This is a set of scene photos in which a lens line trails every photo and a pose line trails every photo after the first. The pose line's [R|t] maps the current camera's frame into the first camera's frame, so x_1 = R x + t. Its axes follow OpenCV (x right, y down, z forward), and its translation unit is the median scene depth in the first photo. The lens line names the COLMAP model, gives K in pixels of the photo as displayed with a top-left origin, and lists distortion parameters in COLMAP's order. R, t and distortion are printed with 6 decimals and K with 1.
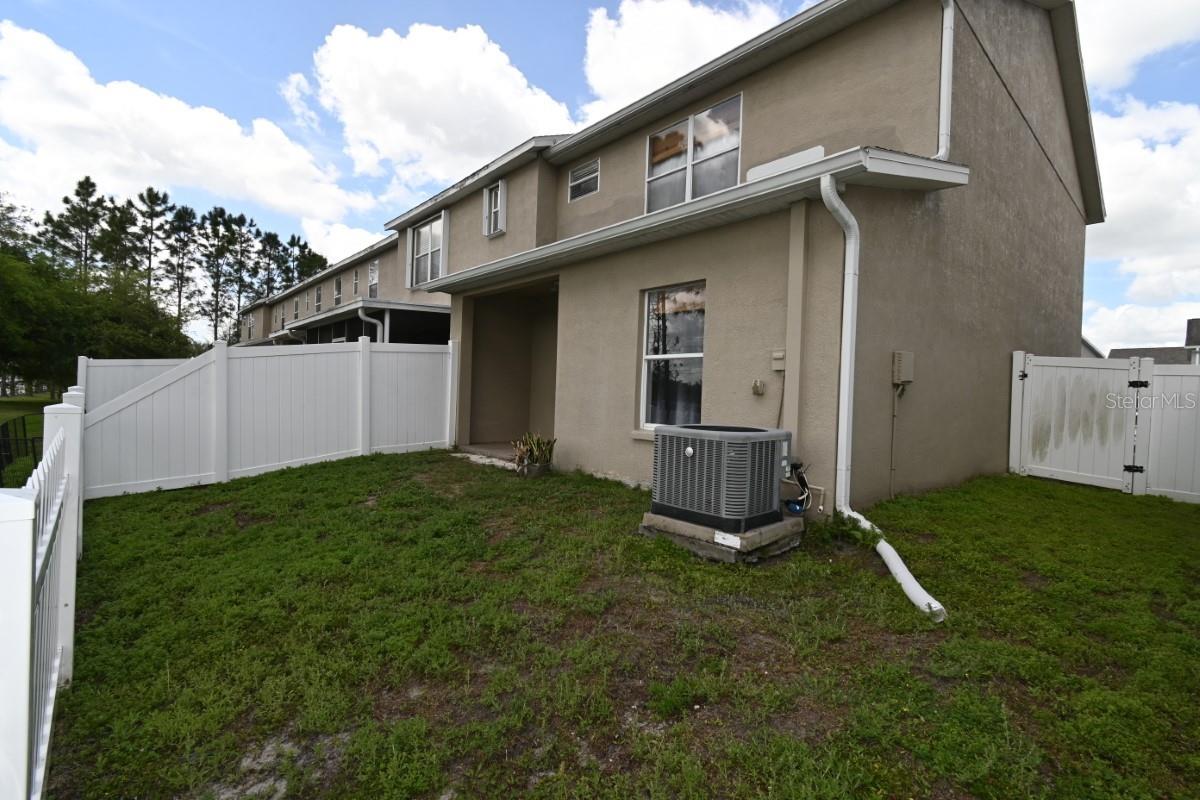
lens RADIAL K [[531.5, 0, 594.5], [0, 531.5, 395.0], [0, 0, 1]] dist [0.011127, -0.004501]
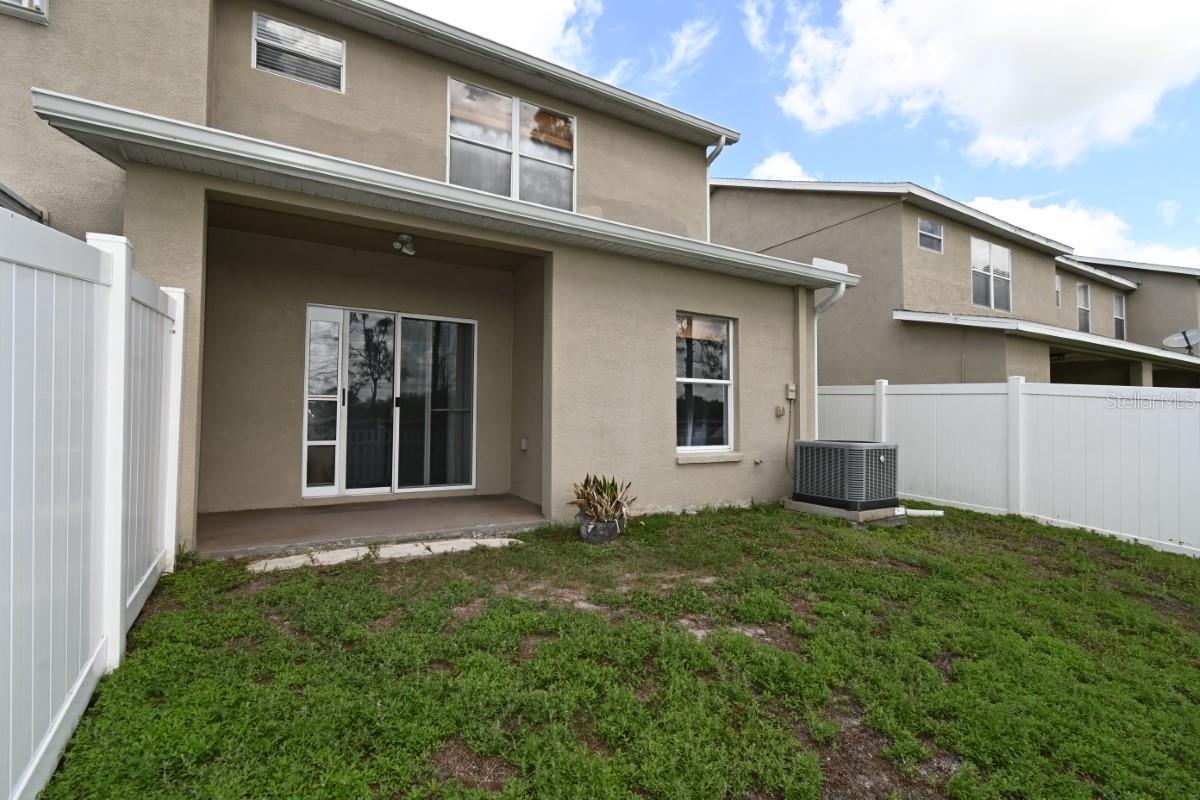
lens RADIAL K [[531.5, 0, 593.1], [0, 531.5, 400.2], [0, 0, 1]] dist [0.011127, -0.004501]
pose [[0.207635, 0.004861, 0.978194, -0.911180], [-0.001499, 0.999988, -0.004651, -0.028183], [-0.978205, -0.000501, 0.207640, 0.962805]]
